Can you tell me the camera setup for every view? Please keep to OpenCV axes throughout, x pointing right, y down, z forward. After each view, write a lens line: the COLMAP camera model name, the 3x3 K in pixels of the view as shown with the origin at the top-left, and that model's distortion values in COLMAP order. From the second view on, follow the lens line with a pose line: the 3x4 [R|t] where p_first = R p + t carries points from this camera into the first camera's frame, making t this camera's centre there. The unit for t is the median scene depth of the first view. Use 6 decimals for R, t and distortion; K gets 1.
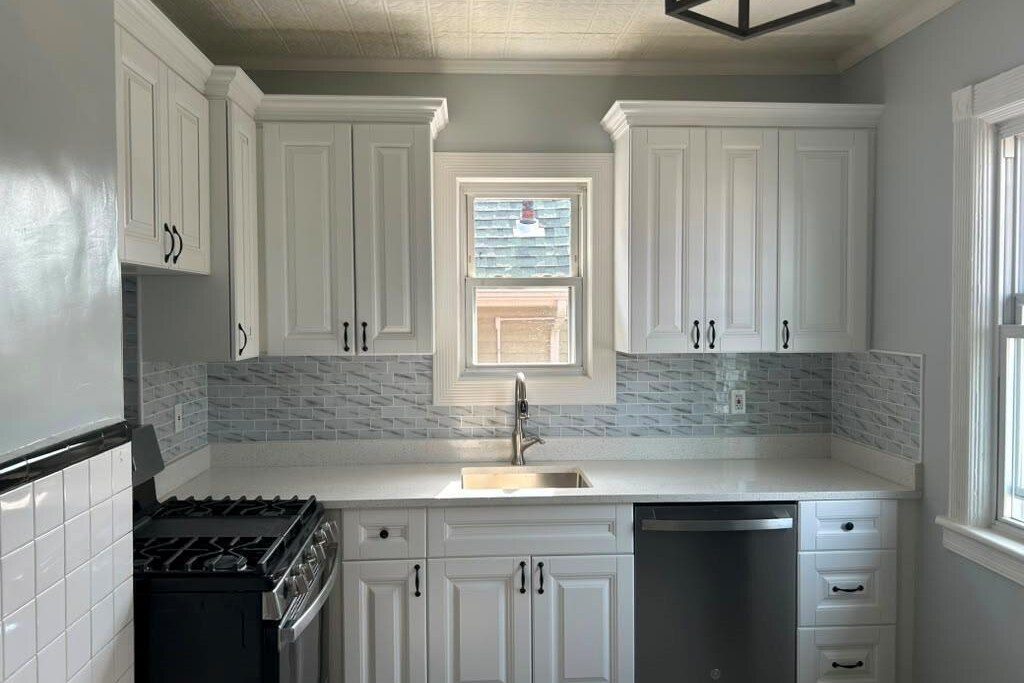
lens RADIAL K [[774.8, 0, 504.8], [0, 774.8, 335.6], [0, 0, 1]] dist [0.033351, -0.033446]
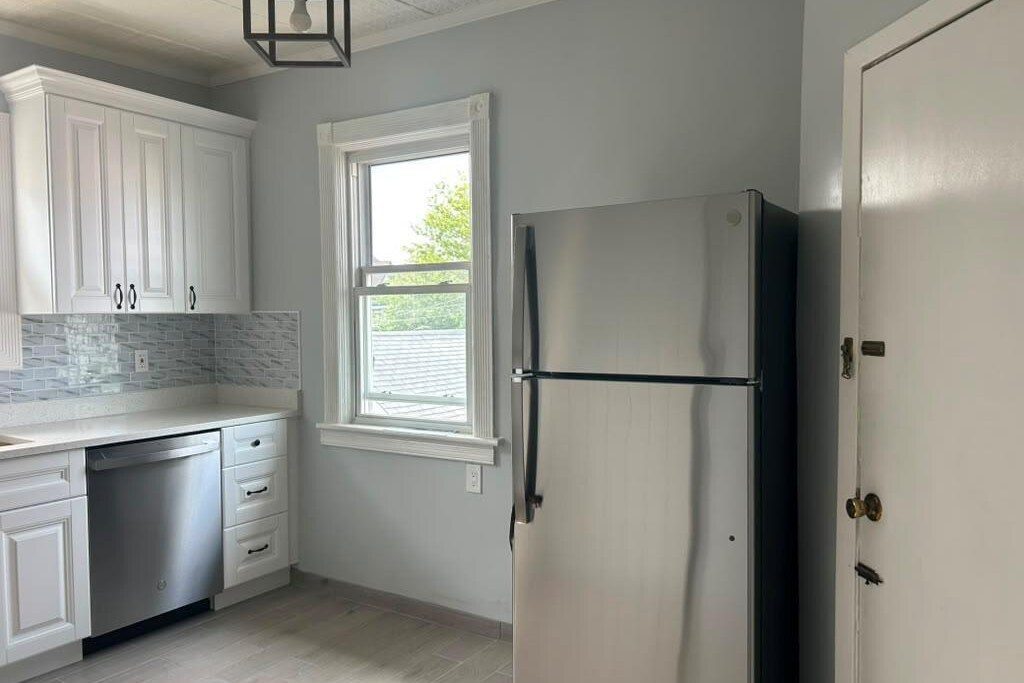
lens RADIAL K [[774.8, 0, 518.7], [0, 774.8, 348.2], [0, 0, 1]] dist [0.033351, -0.033446]
pose [[0.592001, -0.036077, 0.805129, -0.321982], [0.030013, 0.999291, 0.022710, 0.066152], [-0.805378, 0.010720, 0.592665, -0.118454]]
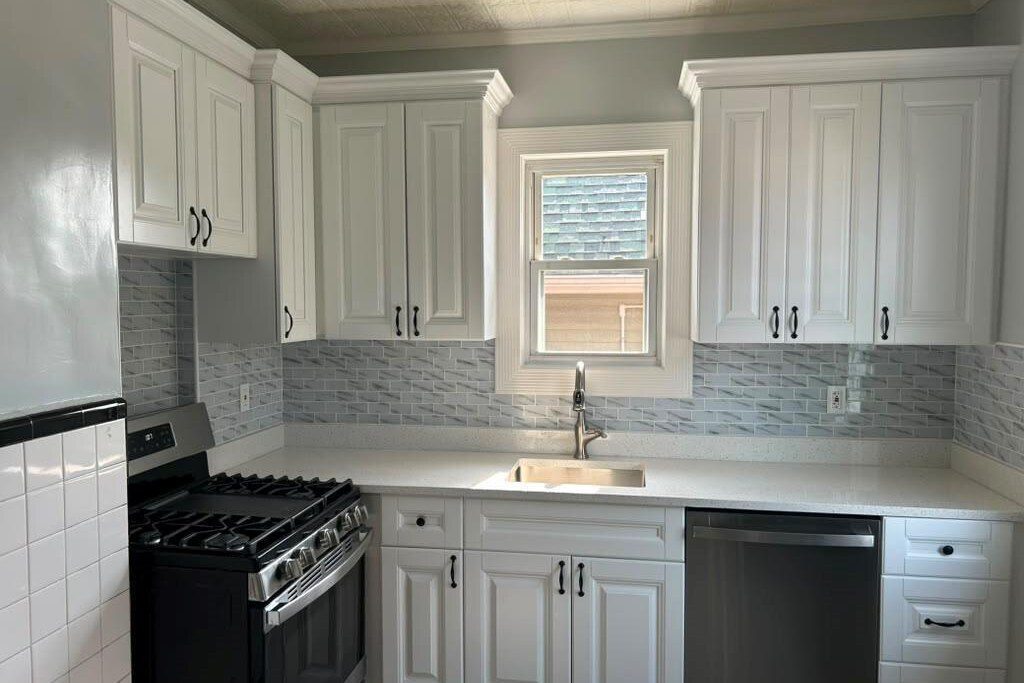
lens RADIAL K [[774.8, 0, 506.7], [0, 774.8, 346.4], [0, 0, 1]] dist [0.033351, -0.033446]
pose [[0.974839, 0.017143, -0.222250, 0.150523], [-0.010797, 0.999499, 0.029738, 0.003080], [0.222649, -0.026590, 0.974536, 0.068370]]
